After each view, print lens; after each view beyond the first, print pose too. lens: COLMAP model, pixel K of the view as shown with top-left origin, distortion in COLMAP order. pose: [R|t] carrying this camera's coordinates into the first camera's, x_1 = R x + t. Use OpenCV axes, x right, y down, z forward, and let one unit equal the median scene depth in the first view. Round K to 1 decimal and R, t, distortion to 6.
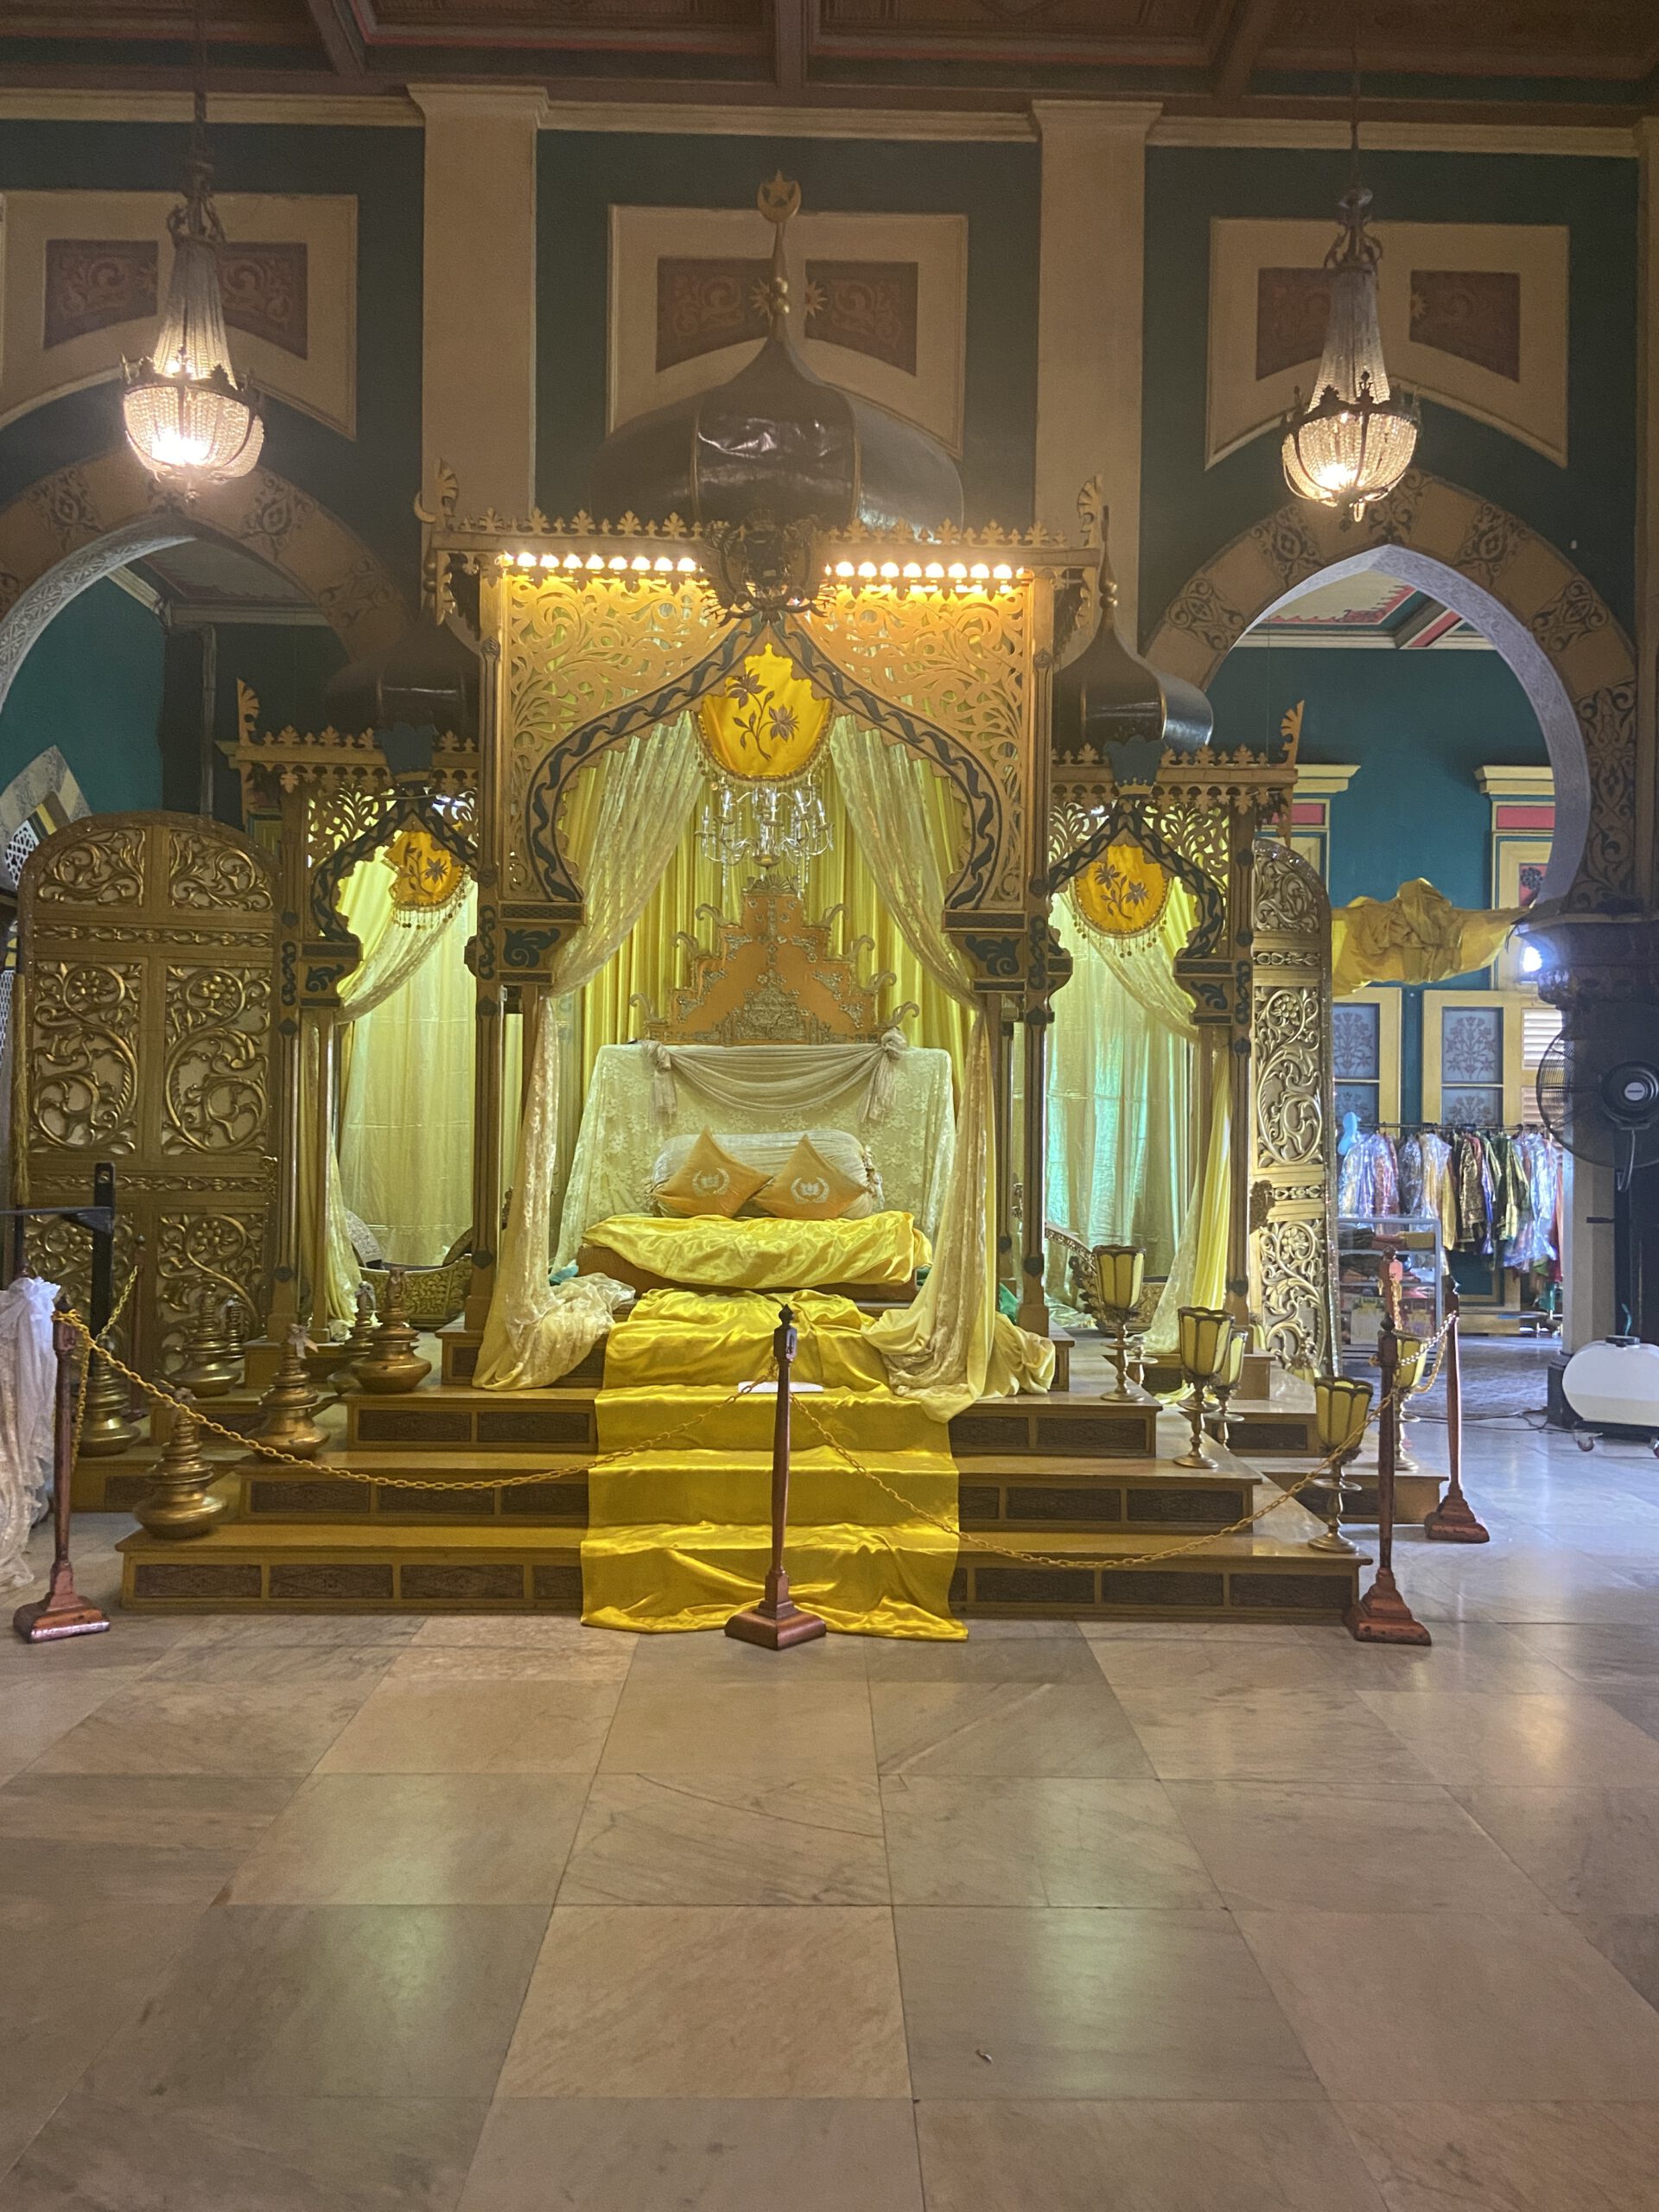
lens RADIAL K [[1730.0, 0, 829.5], [0, 1730.0, 1106.0], [0, 0, 1]] dist [0.098351, -0.099623]
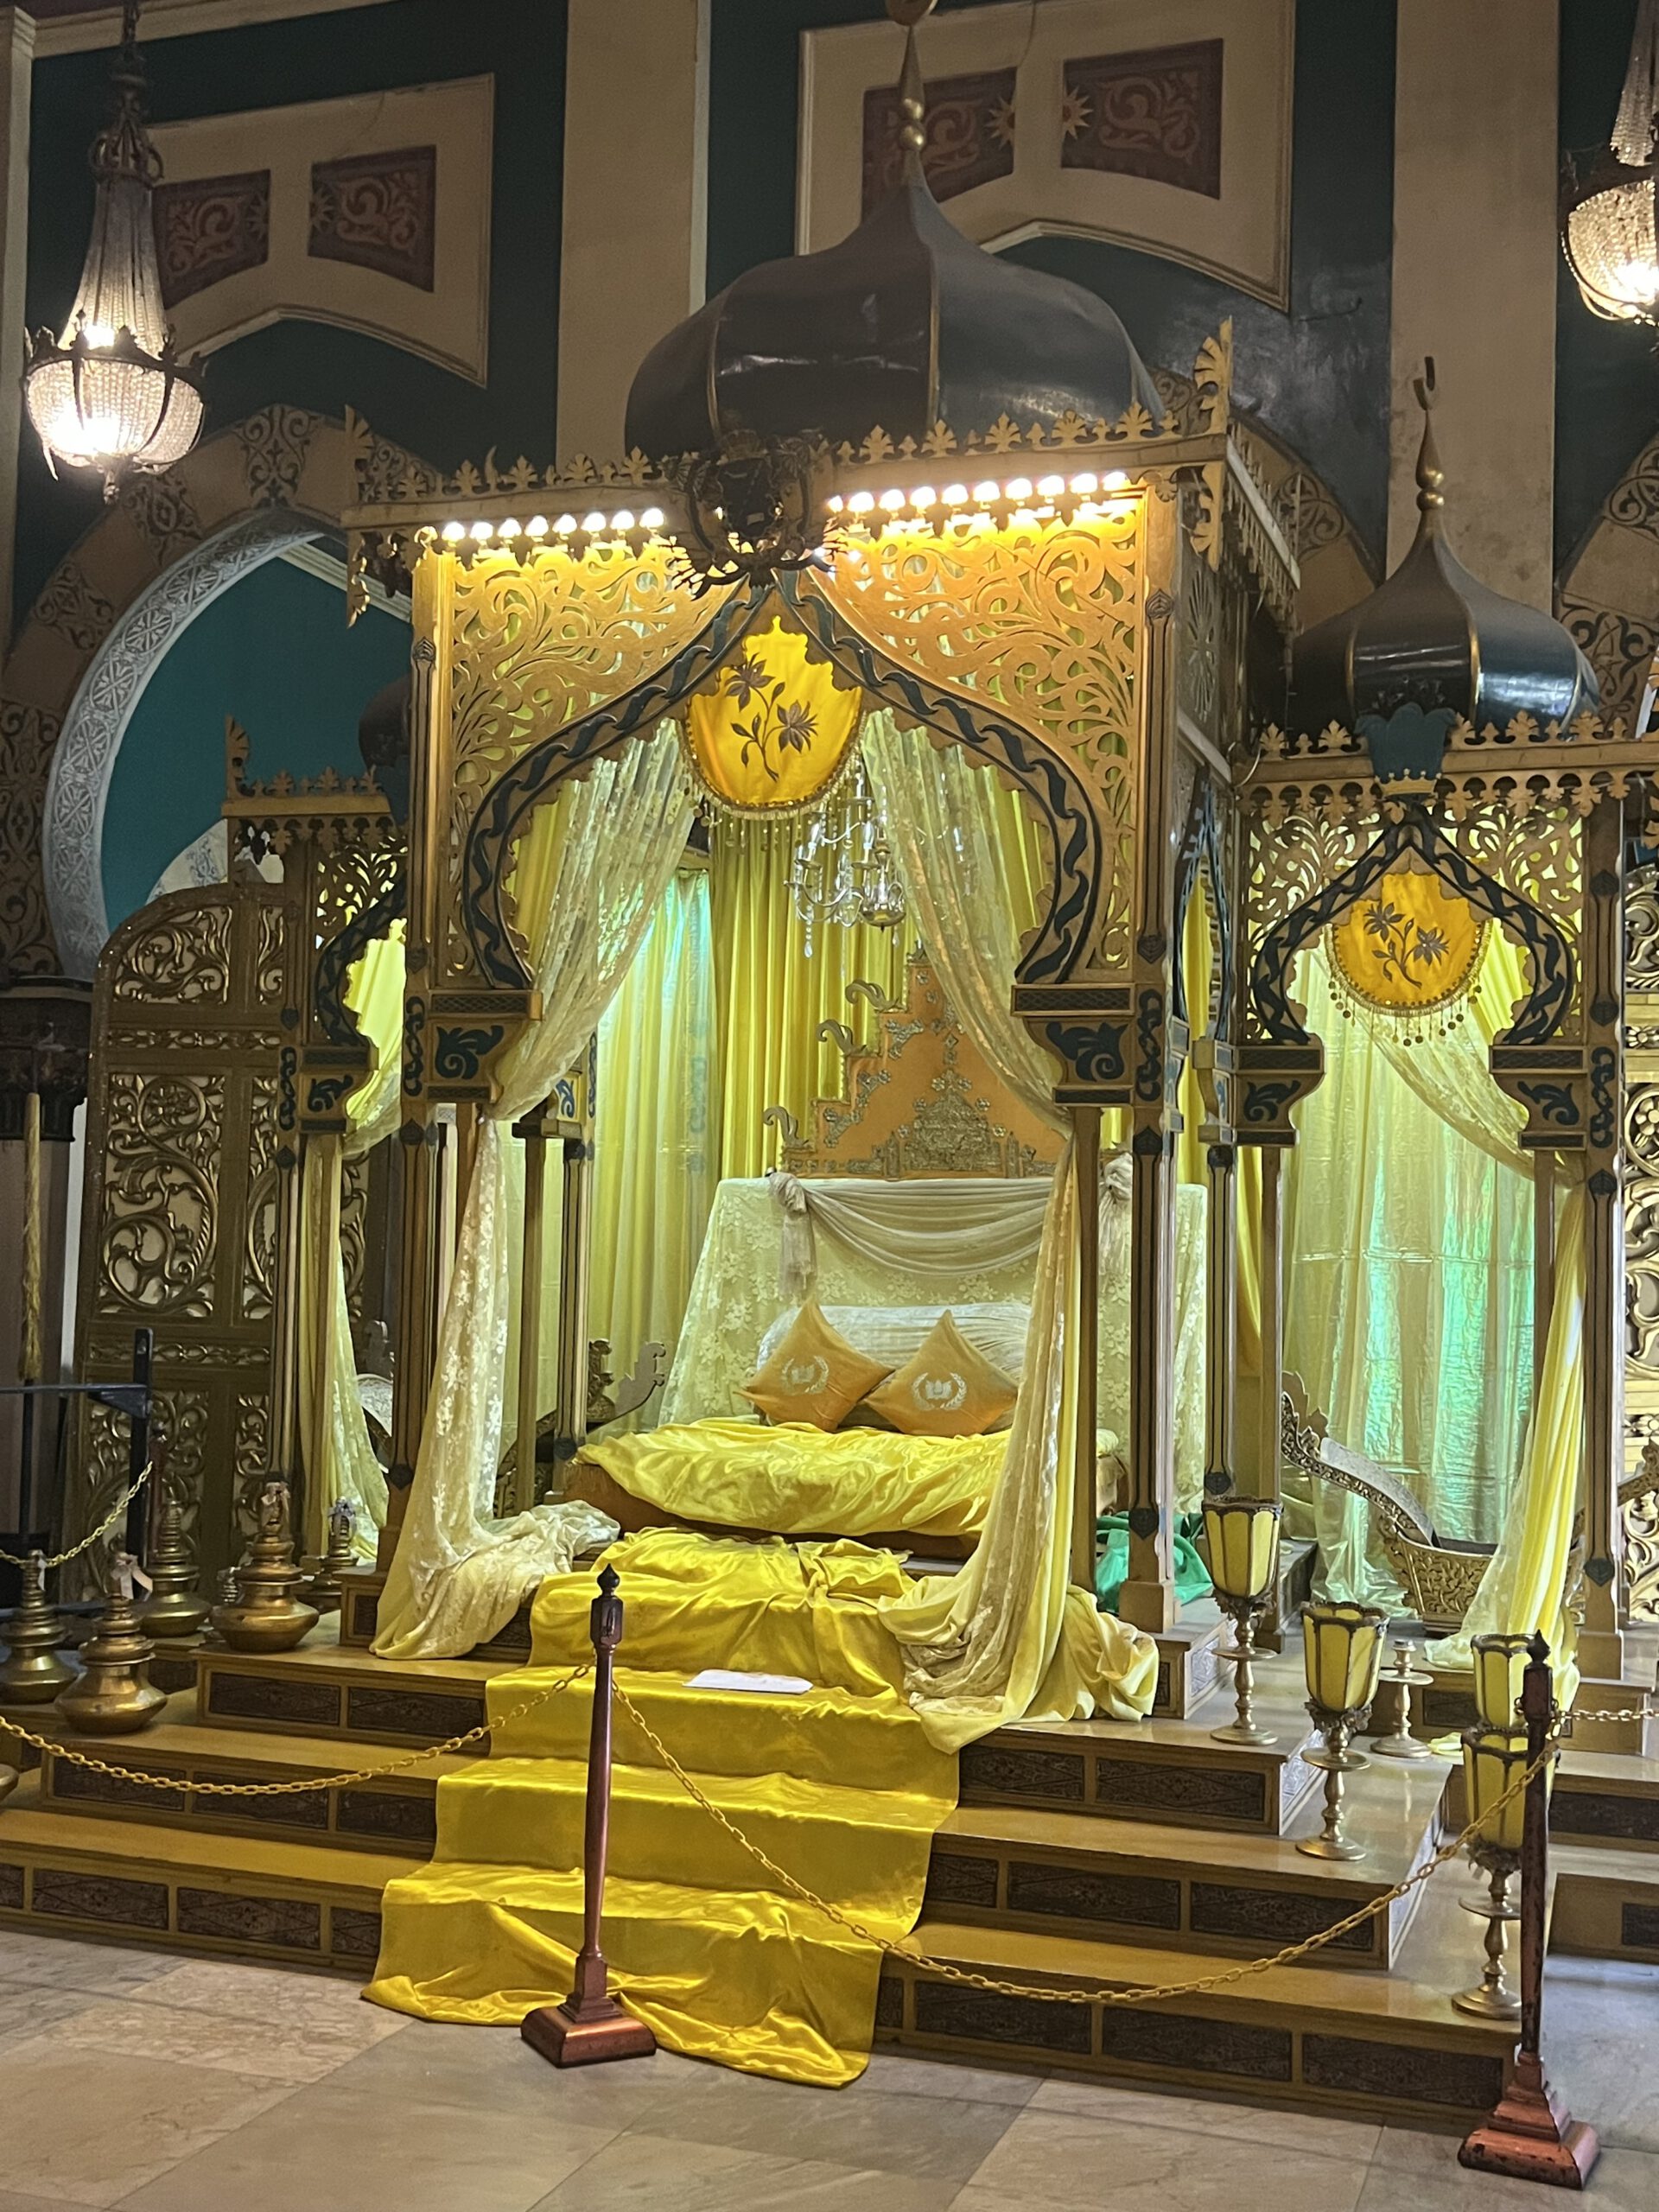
lens RADIAL K [[2414.2, 0, 823.1], [0, 2414.2, 1159.0], [0, 0, 1]] dist [0.134272, -0.360956]
pose [[0.937753, -0.002876, -0.347290, 0.322409], [-0.008677, 0.999460, -0.031708, -0.014776], [0.347193, 0.032748, 0.937222, 0.092322]]
